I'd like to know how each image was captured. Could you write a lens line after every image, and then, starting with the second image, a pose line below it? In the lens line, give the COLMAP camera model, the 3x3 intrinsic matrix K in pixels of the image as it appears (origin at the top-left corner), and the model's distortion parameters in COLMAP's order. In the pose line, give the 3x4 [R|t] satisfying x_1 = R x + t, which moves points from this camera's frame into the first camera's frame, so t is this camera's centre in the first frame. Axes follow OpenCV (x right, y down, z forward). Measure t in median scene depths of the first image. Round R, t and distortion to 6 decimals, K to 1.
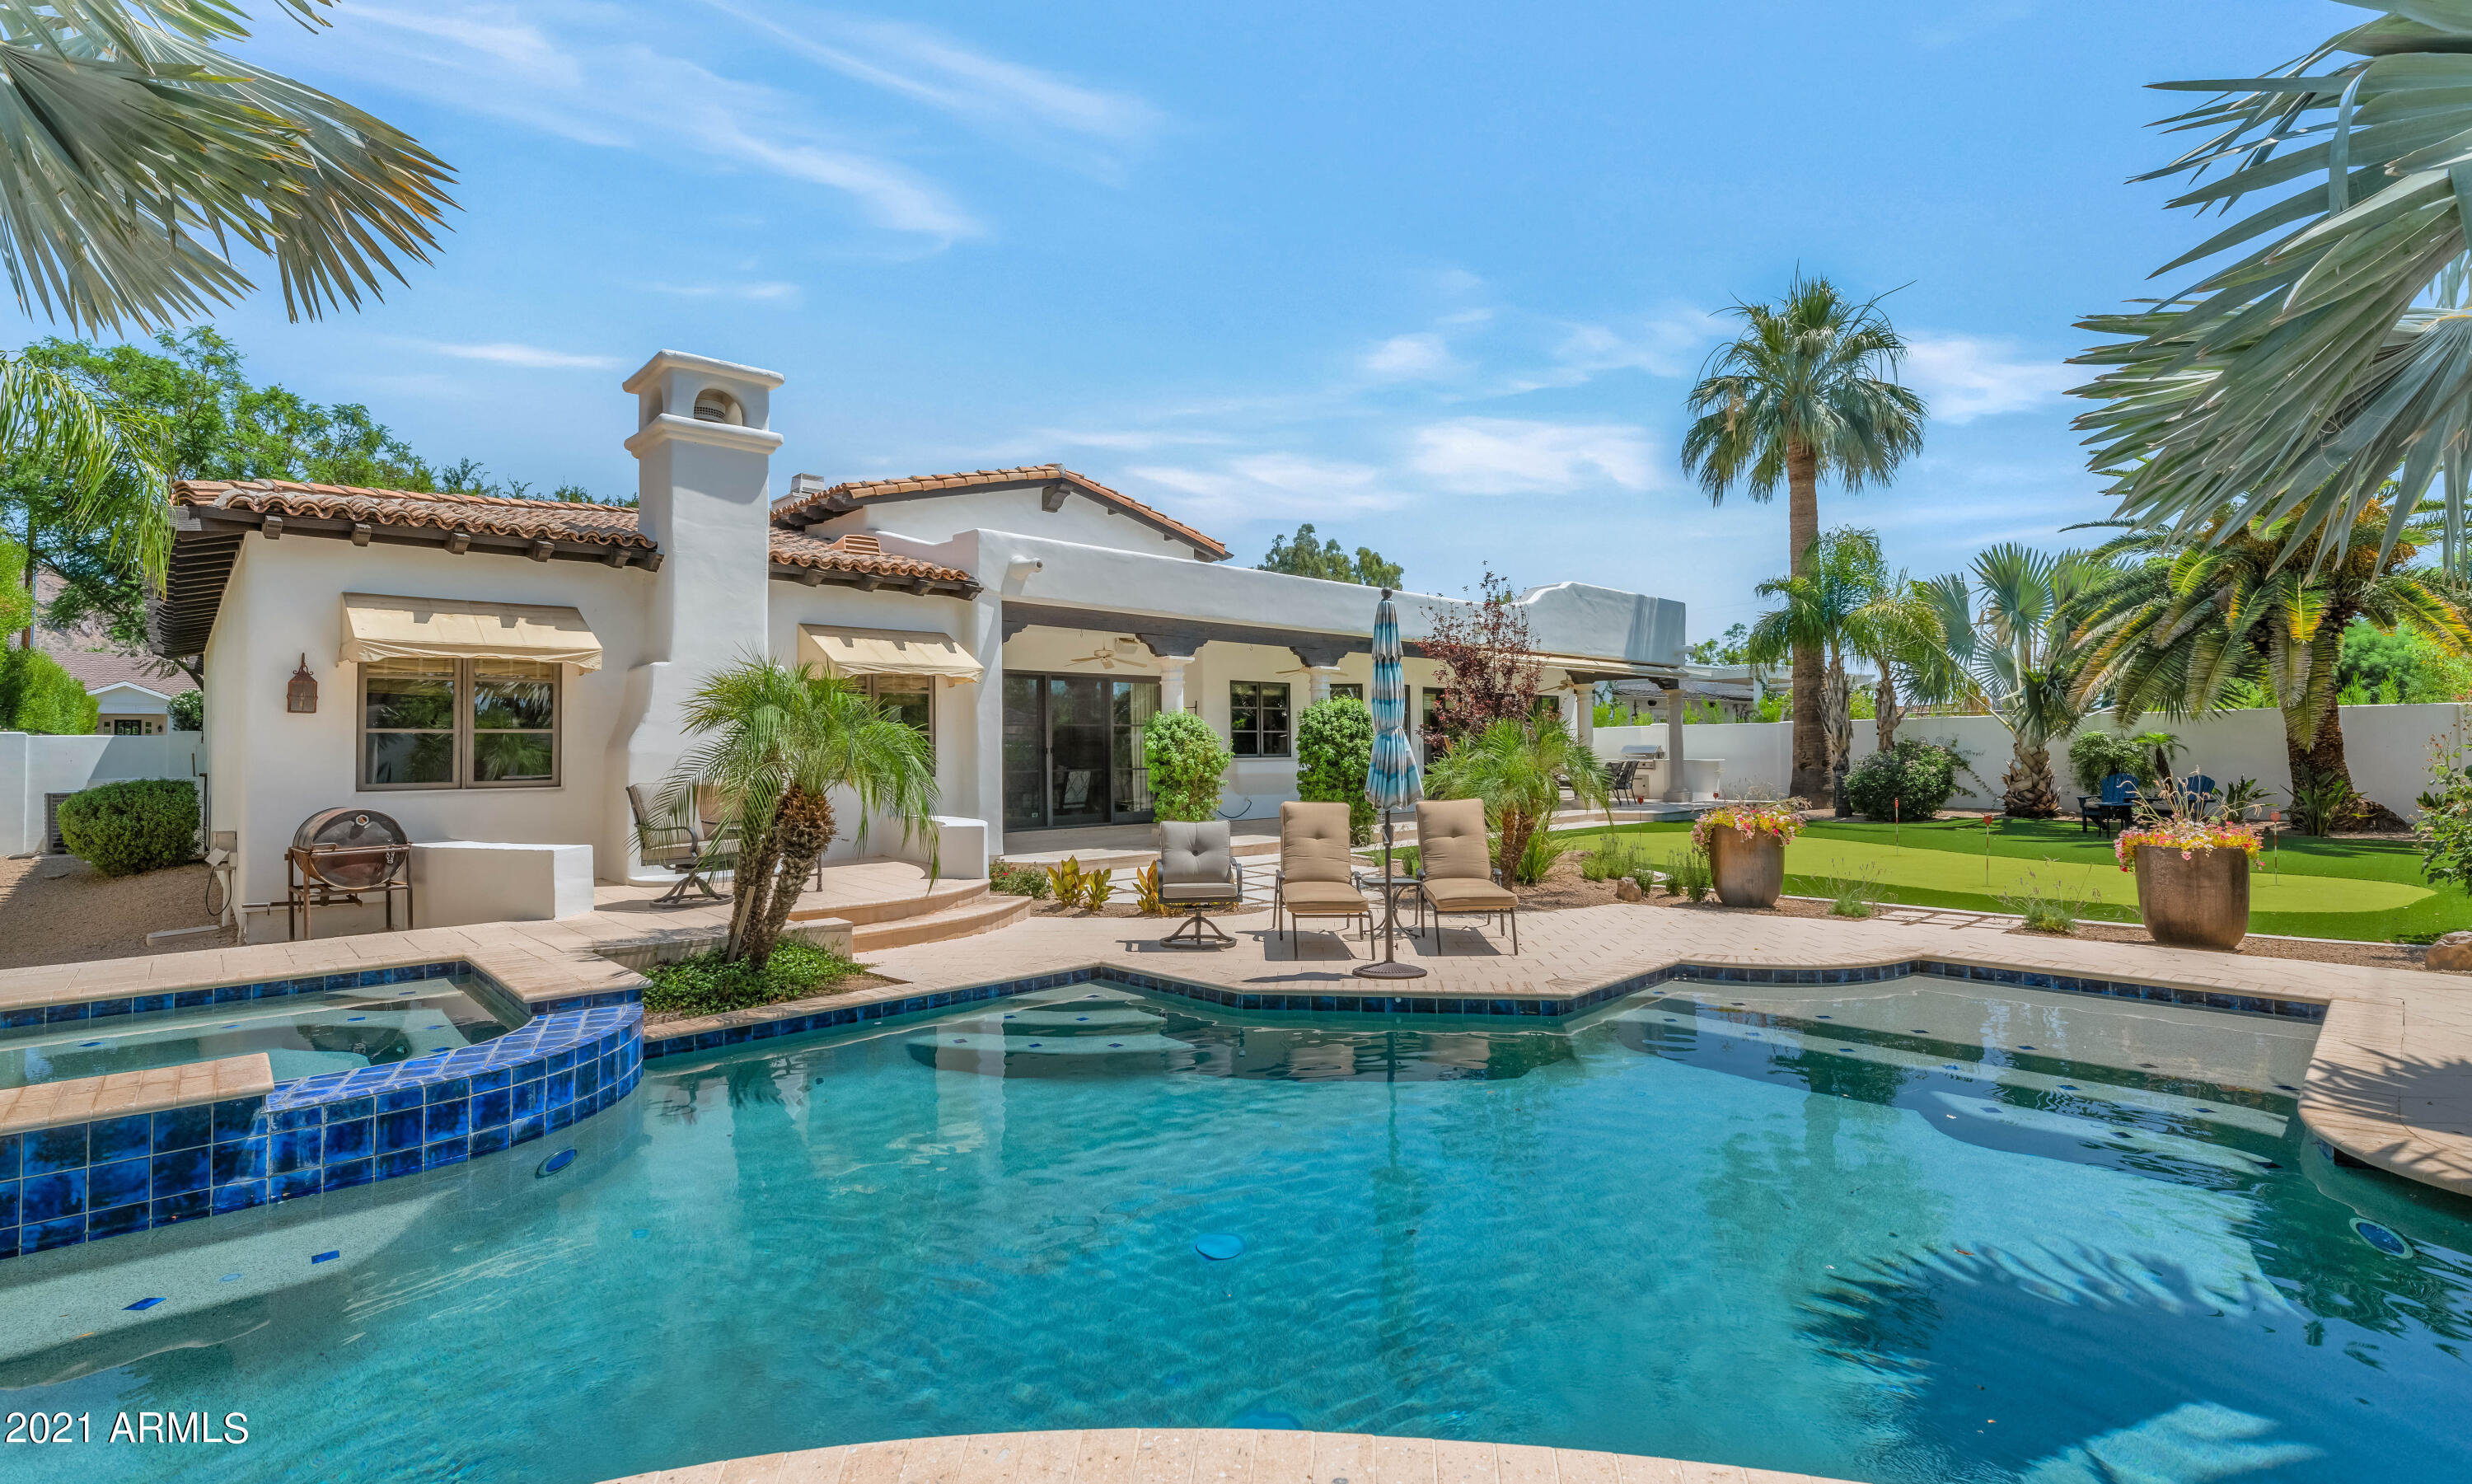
lens RADIAL K [[1110.8, 0, 1236.0], [0, 1110.8, 742.0], [0, 0, 1]] dist [0.000717, -0.000009]
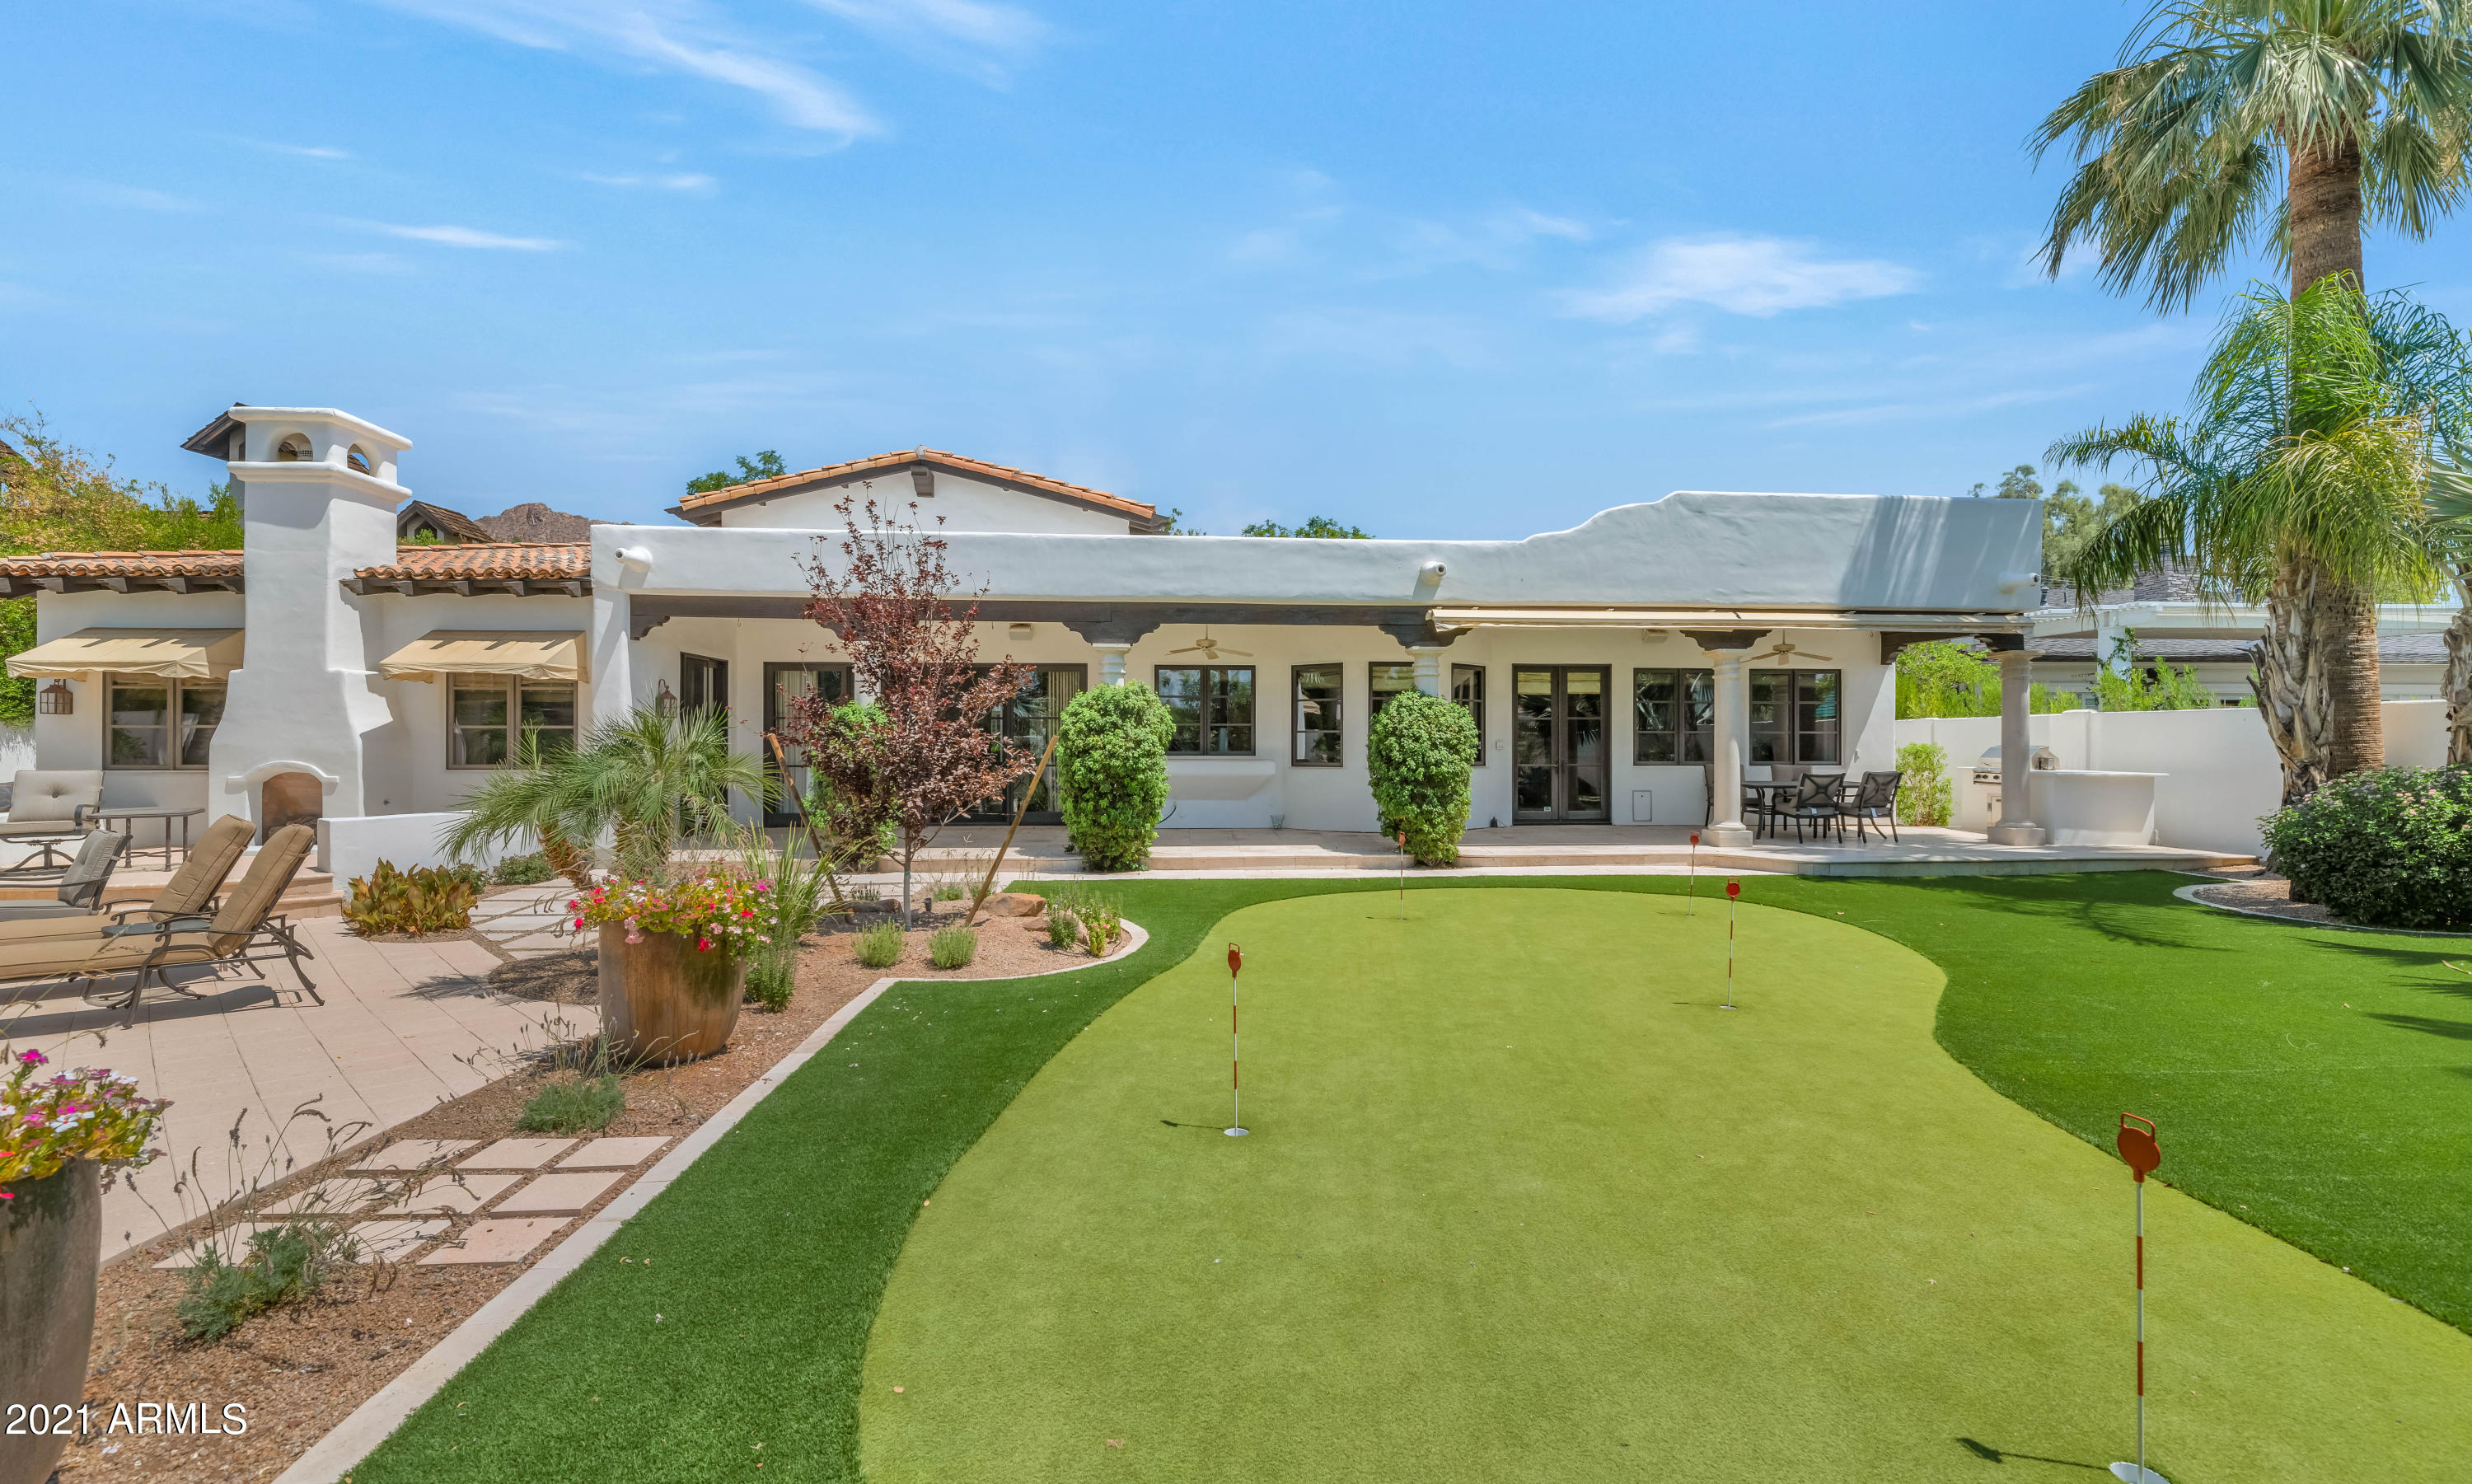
lens RADIAL K [[1065.4, 0, 1236.0], [0, 1065.4, 742.0], [0, 0, 1]] dist [-0.002686, -0.000169]
pose [[0.783667, 0.003333, -0.621172, 0.553859], [-0.003814, 0.999993, 0.000554, -0.000083], [0.621169, 0.001935, 0.783674, 0.417760]]
